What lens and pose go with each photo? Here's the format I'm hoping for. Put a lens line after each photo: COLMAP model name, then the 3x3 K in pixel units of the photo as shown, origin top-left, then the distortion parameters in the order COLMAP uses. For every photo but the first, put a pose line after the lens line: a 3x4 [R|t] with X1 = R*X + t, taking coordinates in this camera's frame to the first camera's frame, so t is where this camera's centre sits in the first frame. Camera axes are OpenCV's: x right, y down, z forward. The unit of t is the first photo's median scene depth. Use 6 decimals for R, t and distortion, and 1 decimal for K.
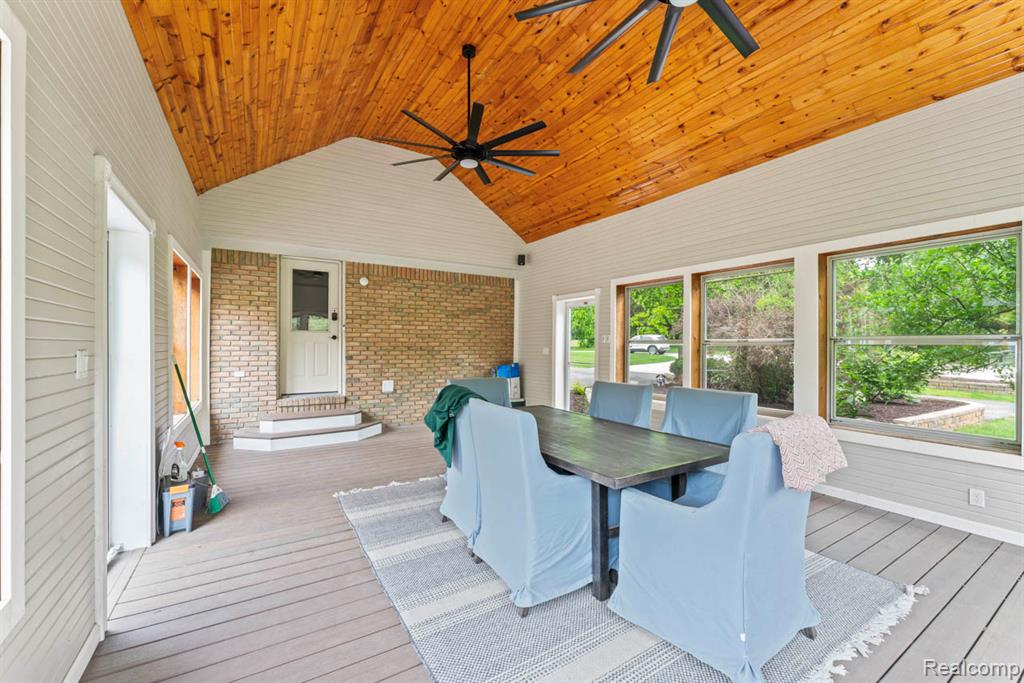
lens RADIAL K [[417.3, 0, 516.5], [0, 417.3, 343.8], [0, 0, 1]] dist [-0.000357, -0.000053]
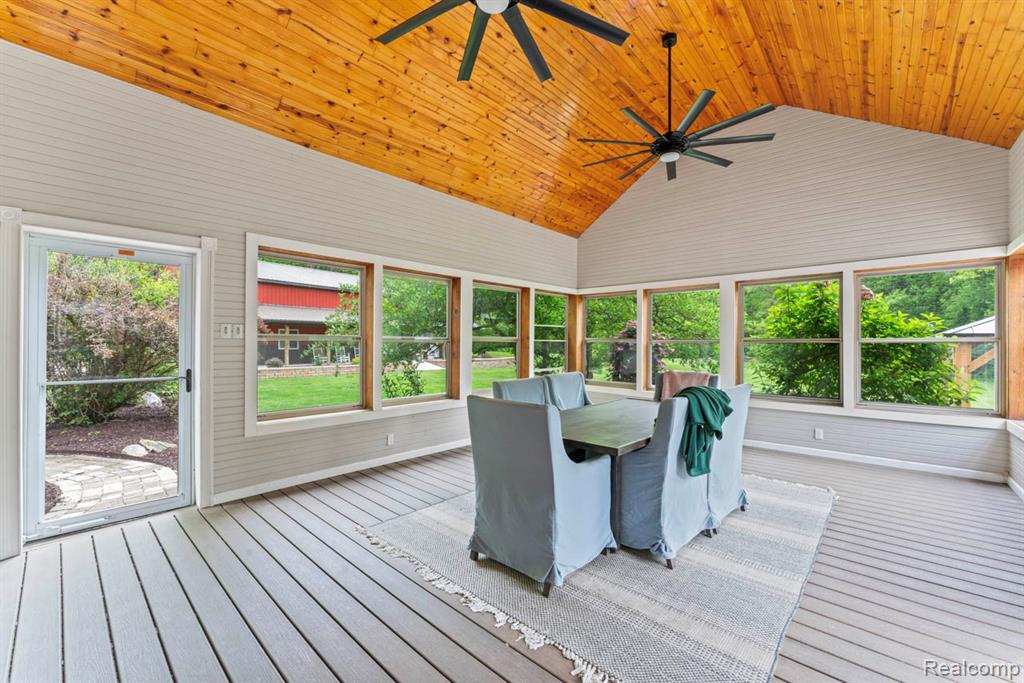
lens RADIAL K [[417.3, 0, 516.5], [0, 417.3, 343.8], [0, 0, 1]] dist [-0.000357, -0.000053]
pose [[-0.266684, 0.000104, 0.963784, -0.626650], [0.000605, 1.000000, 0.000059, 0.006920], [-0.963784, 0.000598, -0.266684, 1.098835]]
